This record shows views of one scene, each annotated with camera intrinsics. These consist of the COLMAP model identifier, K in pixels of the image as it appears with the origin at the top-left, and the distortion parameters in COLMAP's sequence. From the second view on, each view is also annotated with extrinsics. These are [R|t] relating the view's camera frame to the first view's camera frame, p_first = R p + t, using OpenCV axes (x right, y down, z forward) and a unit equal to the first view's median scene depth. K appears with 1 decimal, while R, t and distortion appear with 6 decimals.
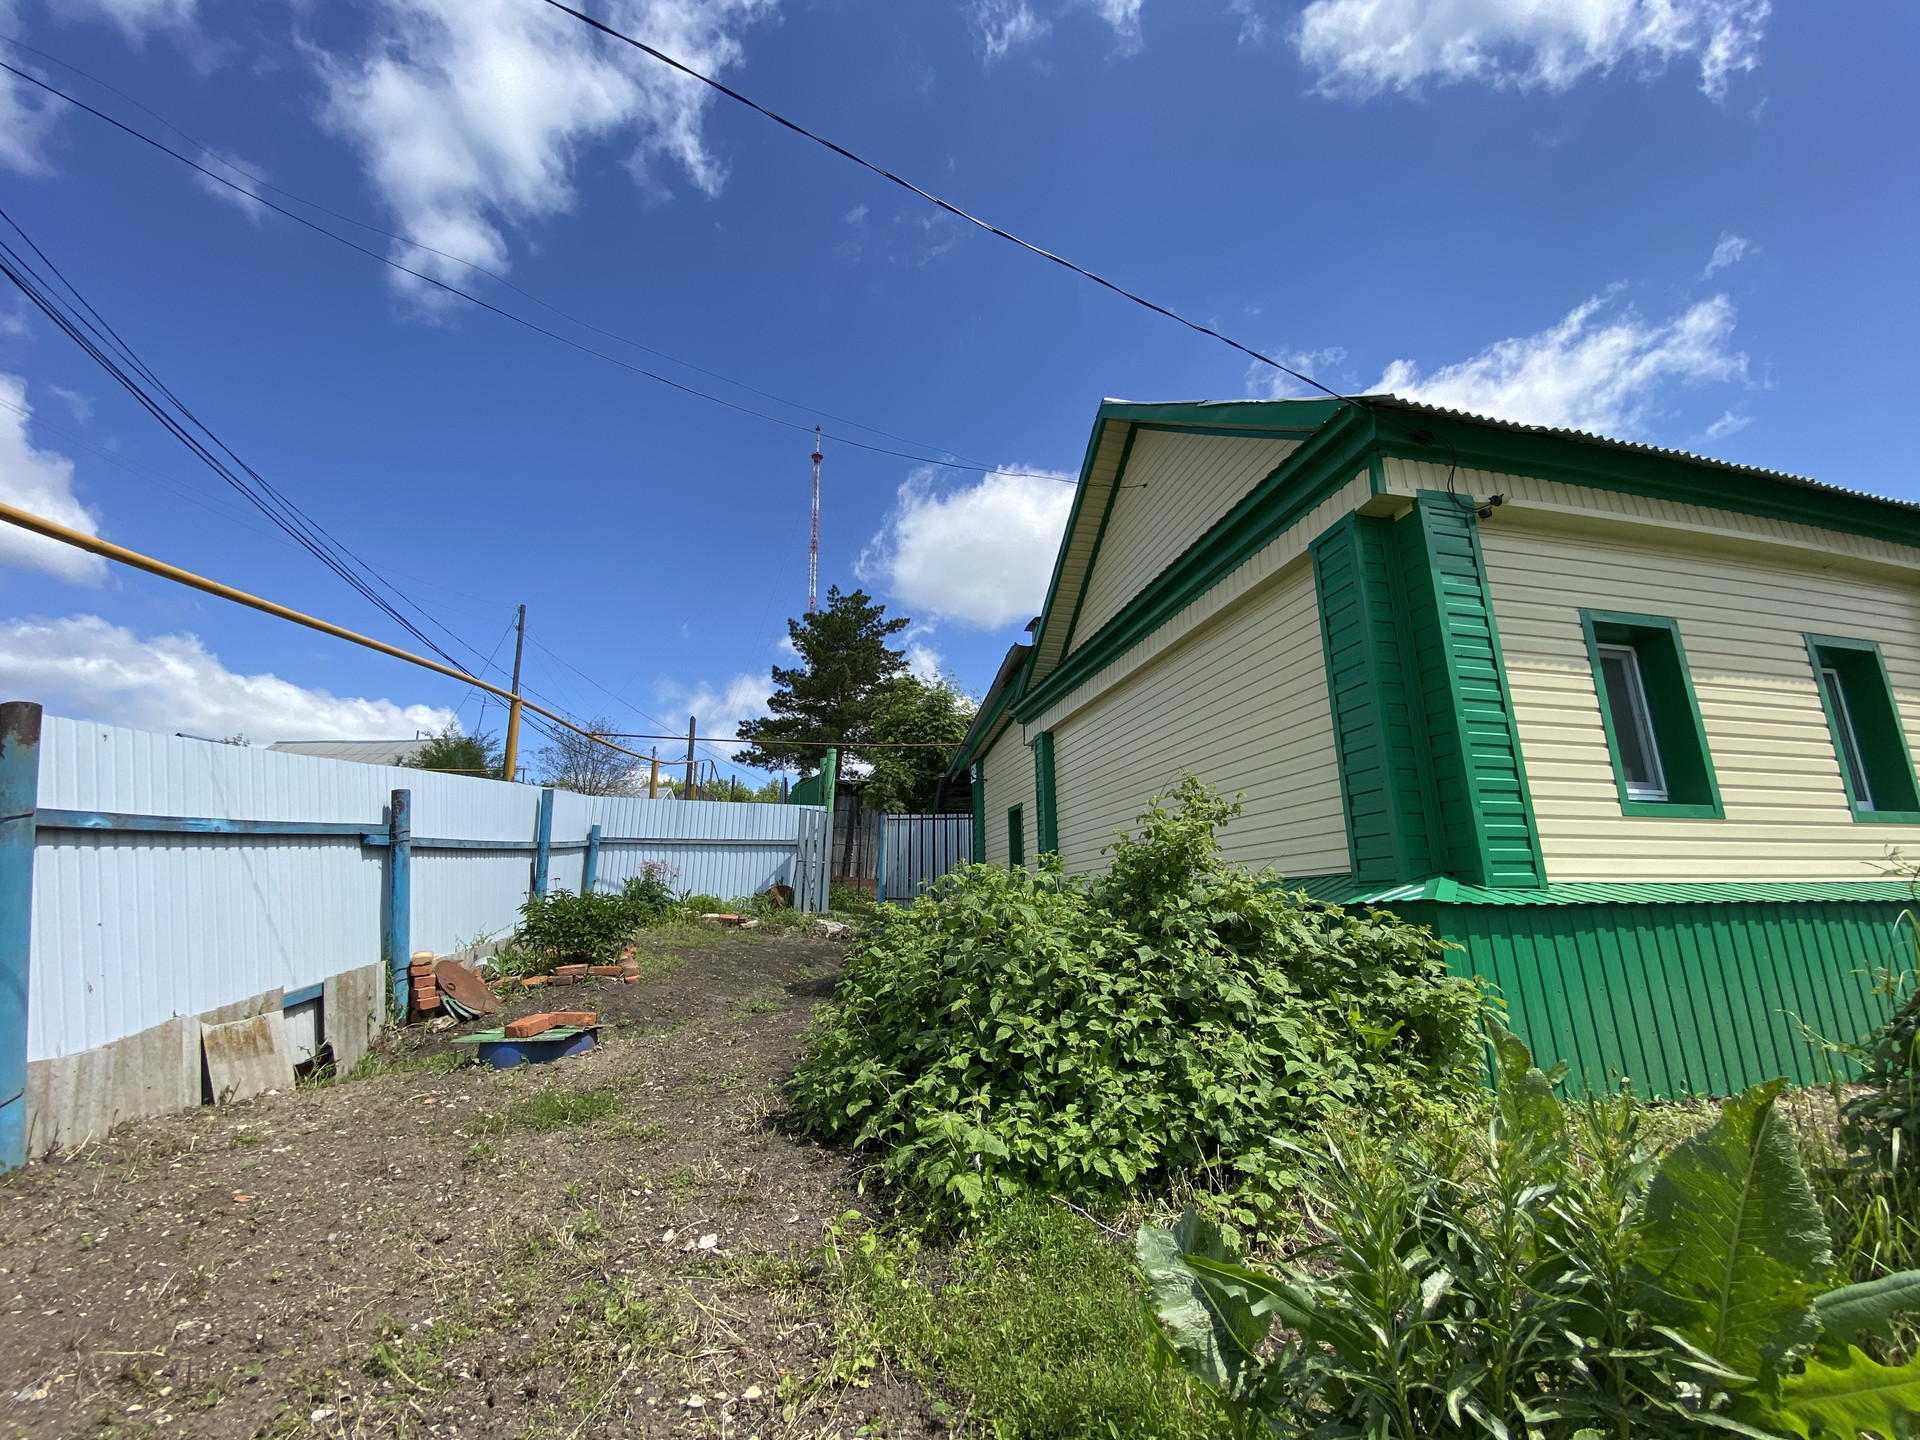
lens RADIAL K [[777.7, 0, 919.7], [0, 777.7, 721.0], [0, 0, 1]] dist [-0.002107, -0.011581]
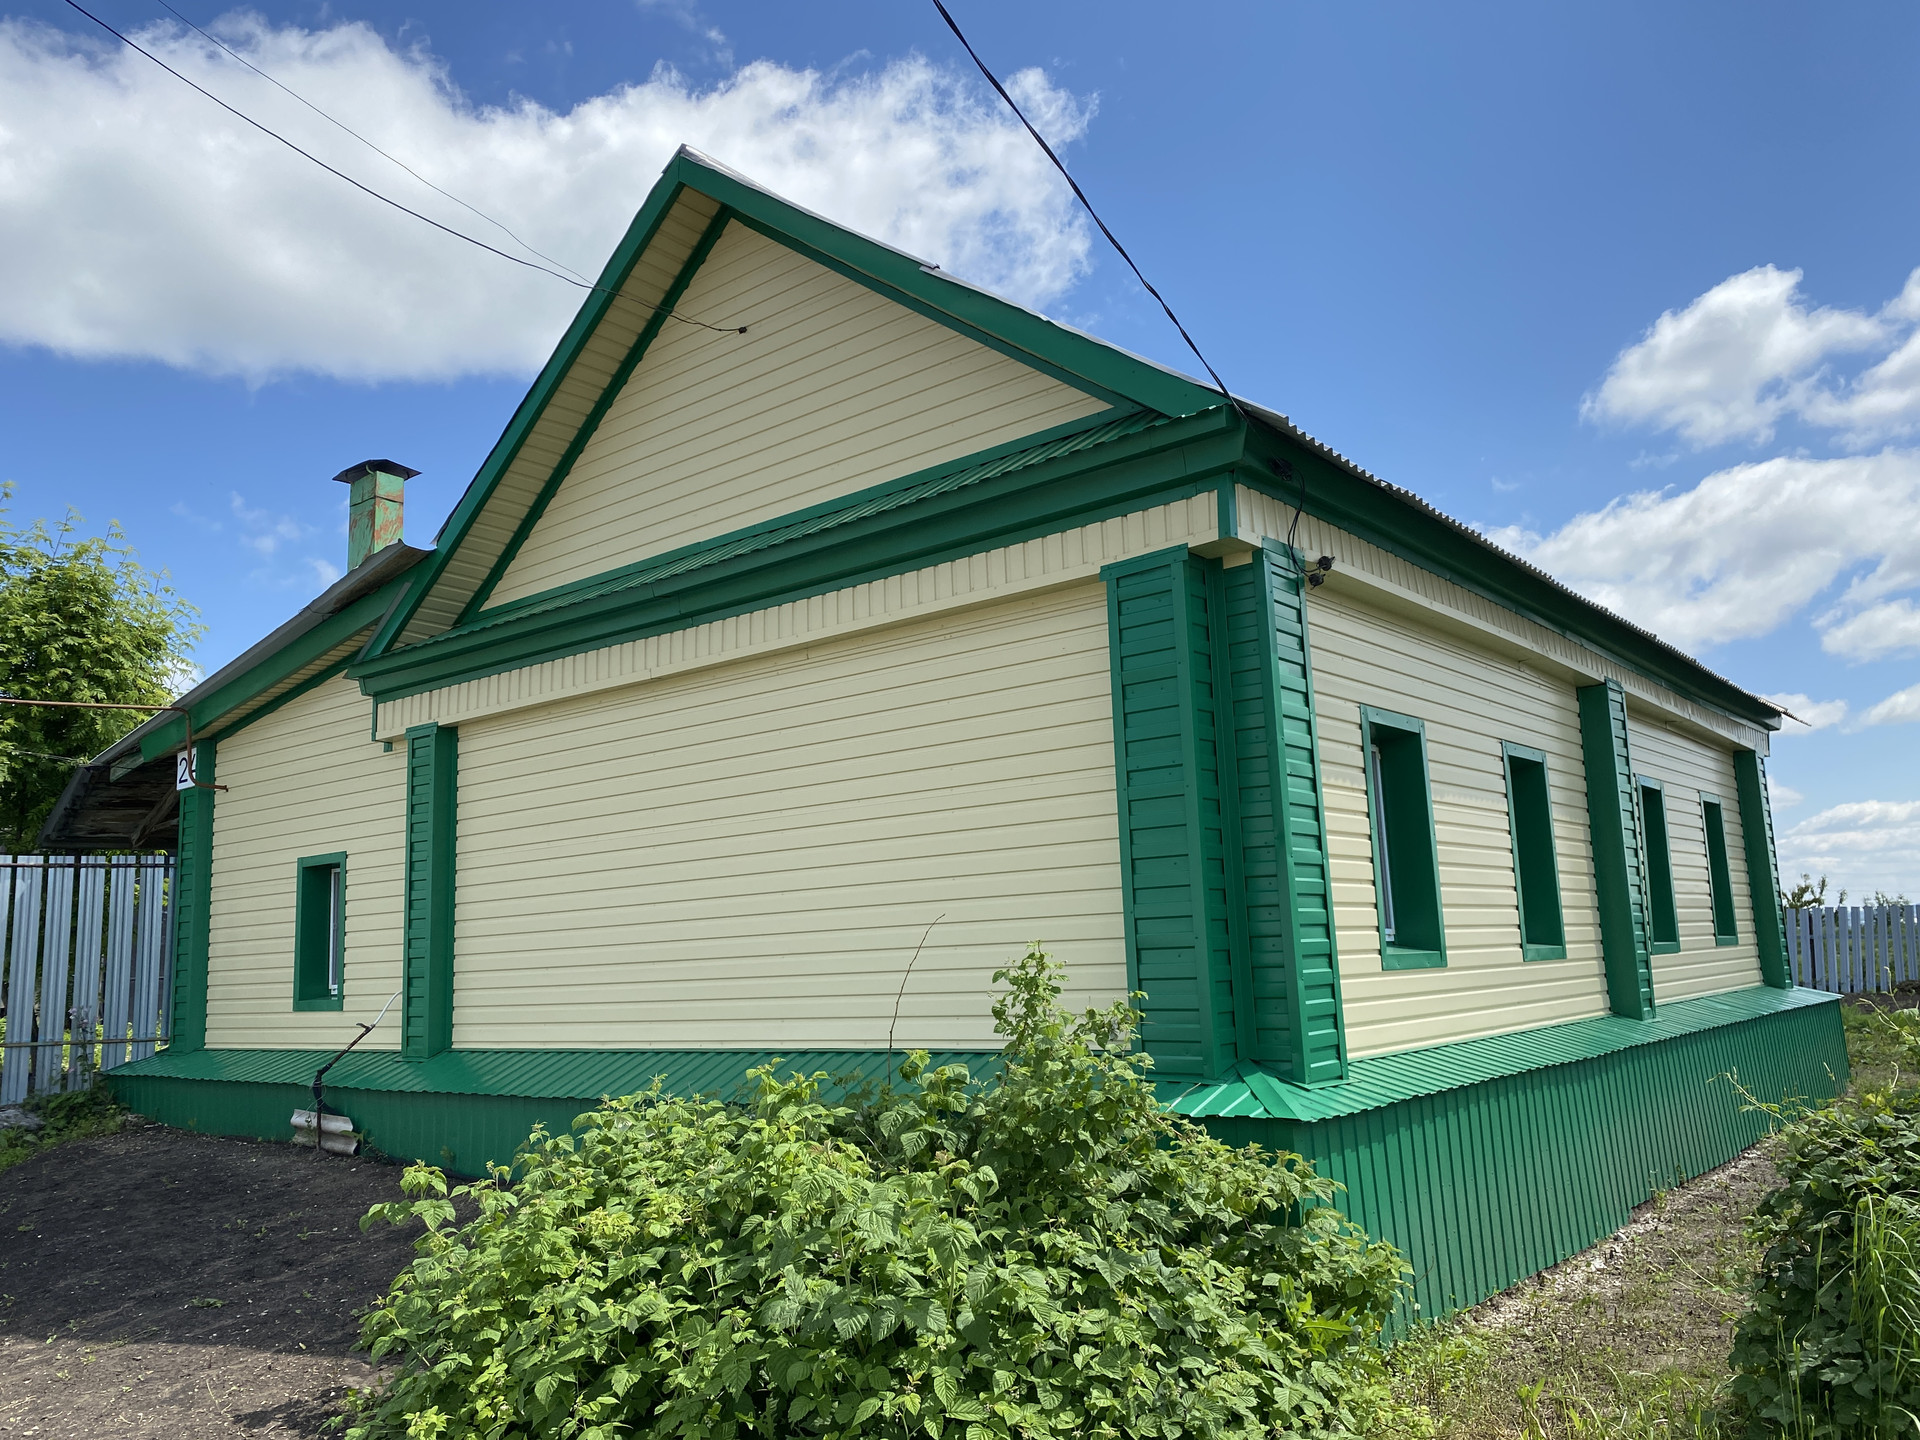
lens RADIAL K [[1452.5, 0, 960.0], [0, 1452.5, 720.0], [0, 0, 1]] dist [0.034513, -0.003447]
pose [[0.761569, 0.063026, 0.645012, -0.429968], [-0.114688, 0.992658, 0.038418, -0.141599], [-0.637855, -0.103233, 0.763206, 0.115707]]
